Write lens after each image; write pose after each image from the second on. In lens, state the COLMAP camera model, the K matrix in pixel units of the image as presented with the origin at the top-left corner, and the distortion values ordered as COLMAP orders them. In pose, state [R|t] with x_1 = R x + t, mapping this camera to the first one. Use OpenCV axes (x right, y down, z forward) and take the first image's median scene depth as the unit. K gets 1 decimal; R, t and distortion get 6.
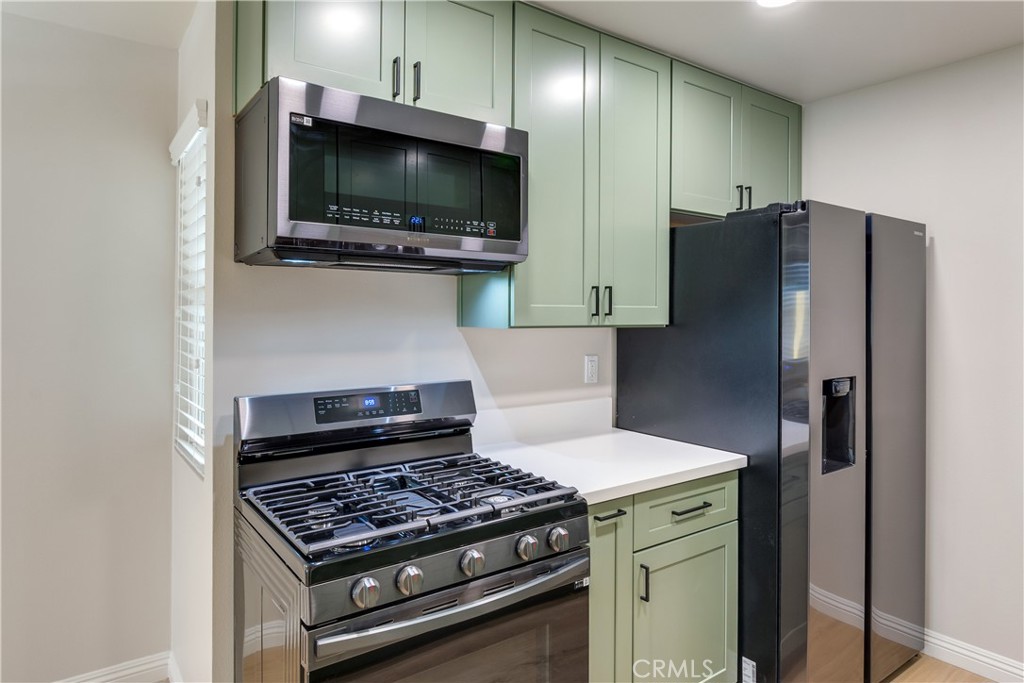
lens RADIAL K [[619.0, 0, 502.1], [0, 619.0, 306.2], [0, 0, 1]] dist [-0.004299, -0.000638]
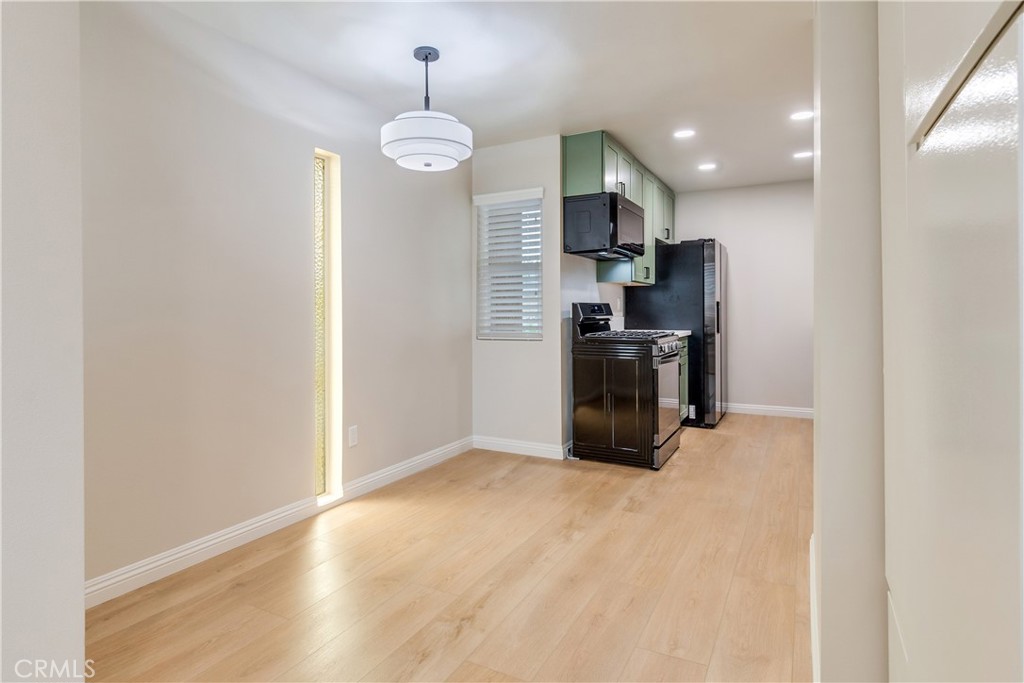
lens RADIAL K [[544.7, 0, 501.5], [0, 544.7, 309.9], [0, 0, 1]] dist [0.012892, -0.004495]
pose [[0.899805, -0.008390, 0.436212, -1.428651], [0.002950, 0.999909, 0.013147, 0.118733], [-0.436283, -0.010543, 0.899748, -0.813861]]
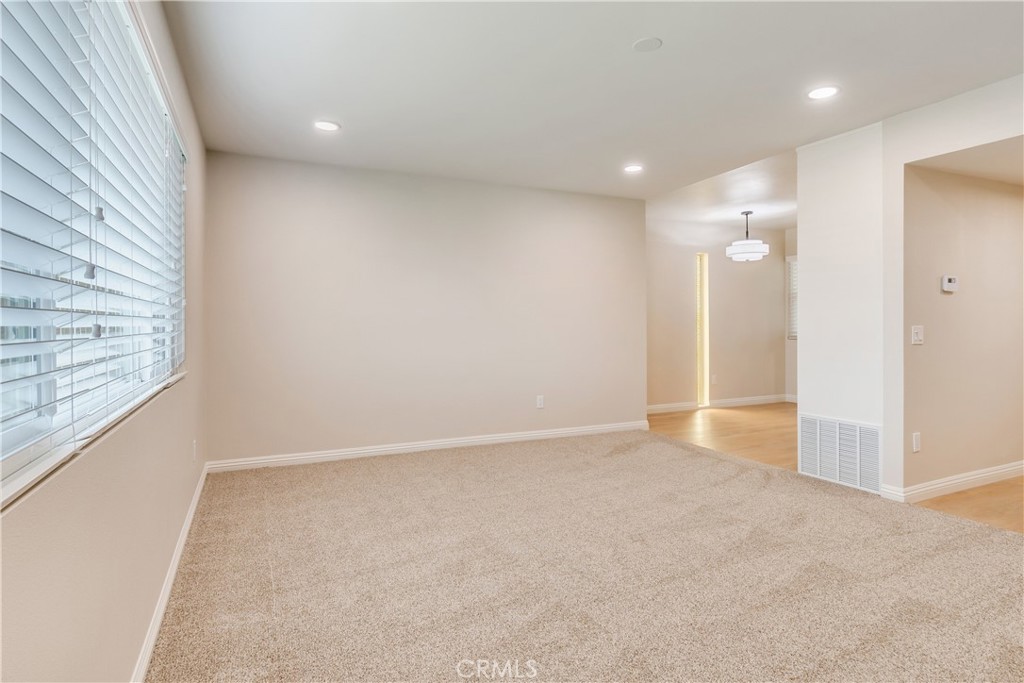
lens RADIAL K [[544.7, 0, 499.4], [0, 544.7, 321.4], [0, 0, 1]] dist [0.012892, -0.004495]
pose [[0.982244, -0.007058, -0.187474, -1.811021], [0.009655, 0.999870, 0.012939, 0.075095], [0.187358, -0.014520, 0.982184, -2.847296]]
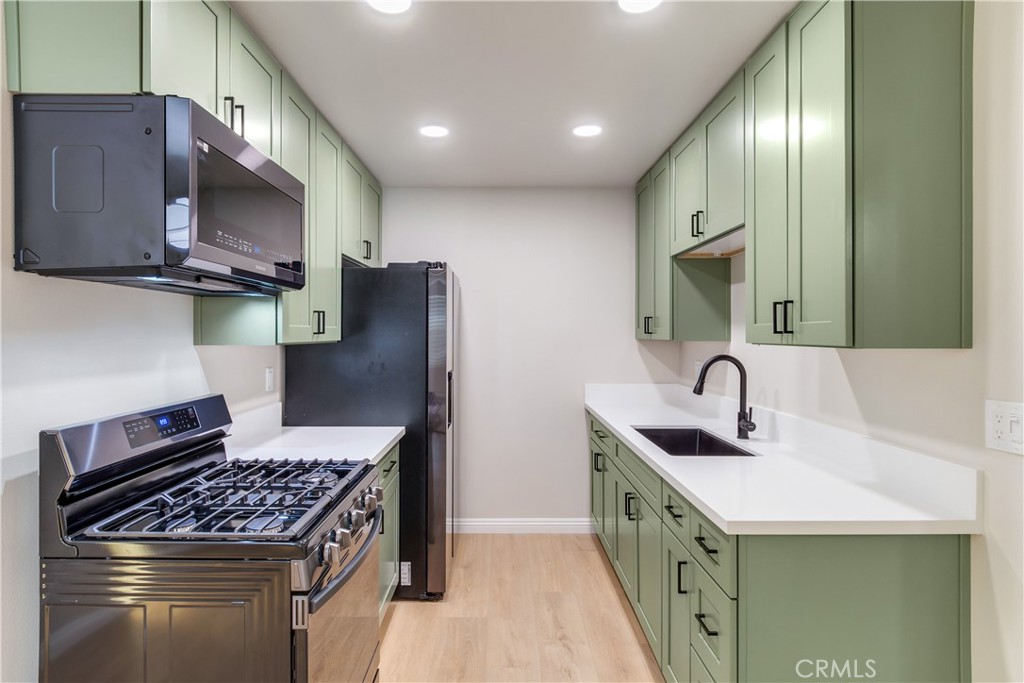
lens RADIAL K [[544.7, 0, 496.7], [0, 544.7, 331.3], [0, 0, 1]] dist [0.012892, -0.004495]
pose [[0.587621, -0.000054, 0.809137, -0.552697], [-0.007609, 0.999955, 0.005593, 0.000547], [-0.809101, -0.009444, 0.587594, 0.044307]]
